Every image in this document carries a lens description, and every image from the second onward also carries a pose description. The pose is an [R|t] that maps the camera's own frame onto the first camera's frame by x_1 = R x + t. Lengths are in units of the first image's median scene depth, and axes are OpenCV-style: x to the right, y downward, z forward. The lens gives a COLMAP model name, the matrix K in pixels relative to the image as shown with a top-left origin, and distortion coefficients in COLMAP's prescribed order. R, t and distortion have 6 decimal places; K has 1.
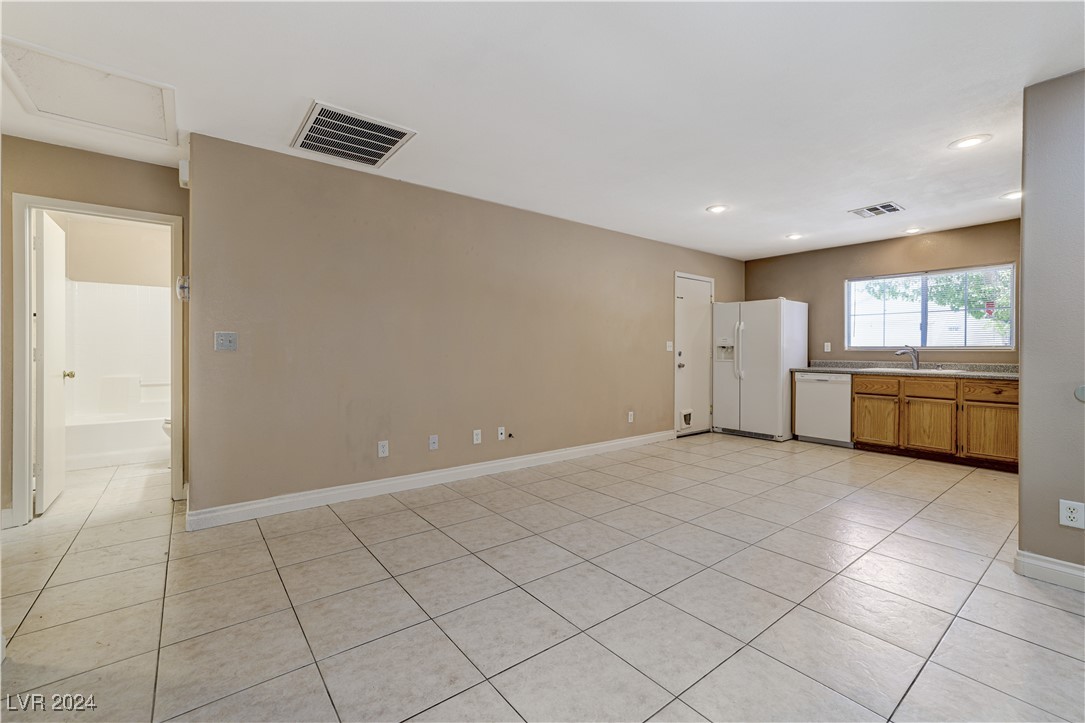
lens RADIAL K [[462.7, 0, 537.2], [0, 462.7, 352.7], [0, 0, 1]] dist [-0.024976, 0.011380]
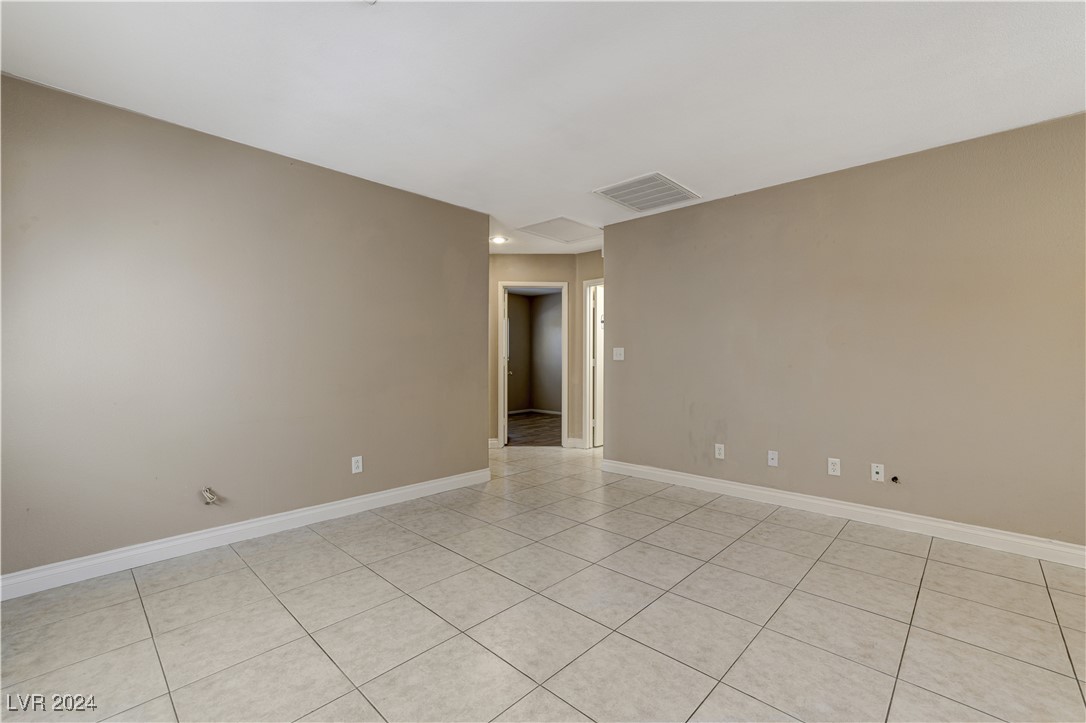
lens RADIAL K [[463.1, 0, 544.4], [0, 463.1, 360.1], [0, 0, 1]] dist [-0.024976, 0.011380]
pose [[0.151605, -0.000373, -0.988441, 0.486113], [-0.004644, 0.999989, -0.001090, -0.001456], [0.988430, 0.004756, 0.151602, 0.311434]]
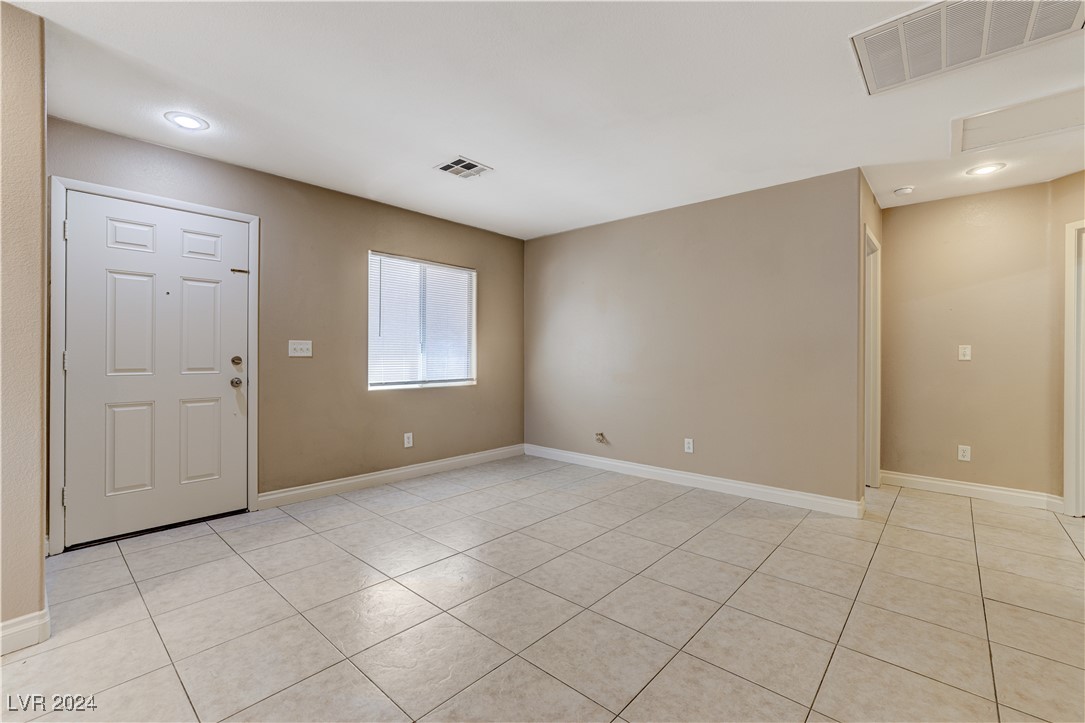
lens RADIAL K [[462.7, 0, 541.1], [0, 462.7, 355.1], [0, 0, 1]] dist [-0.024976, 0.011380]
pose [[-0.982454, -0.009540, -0.186260, 0.175466], [-0.009920, 0.999950, 0.001112, -0.005017], [0.186240, 0.002940, -0.982500, 0.905371]]
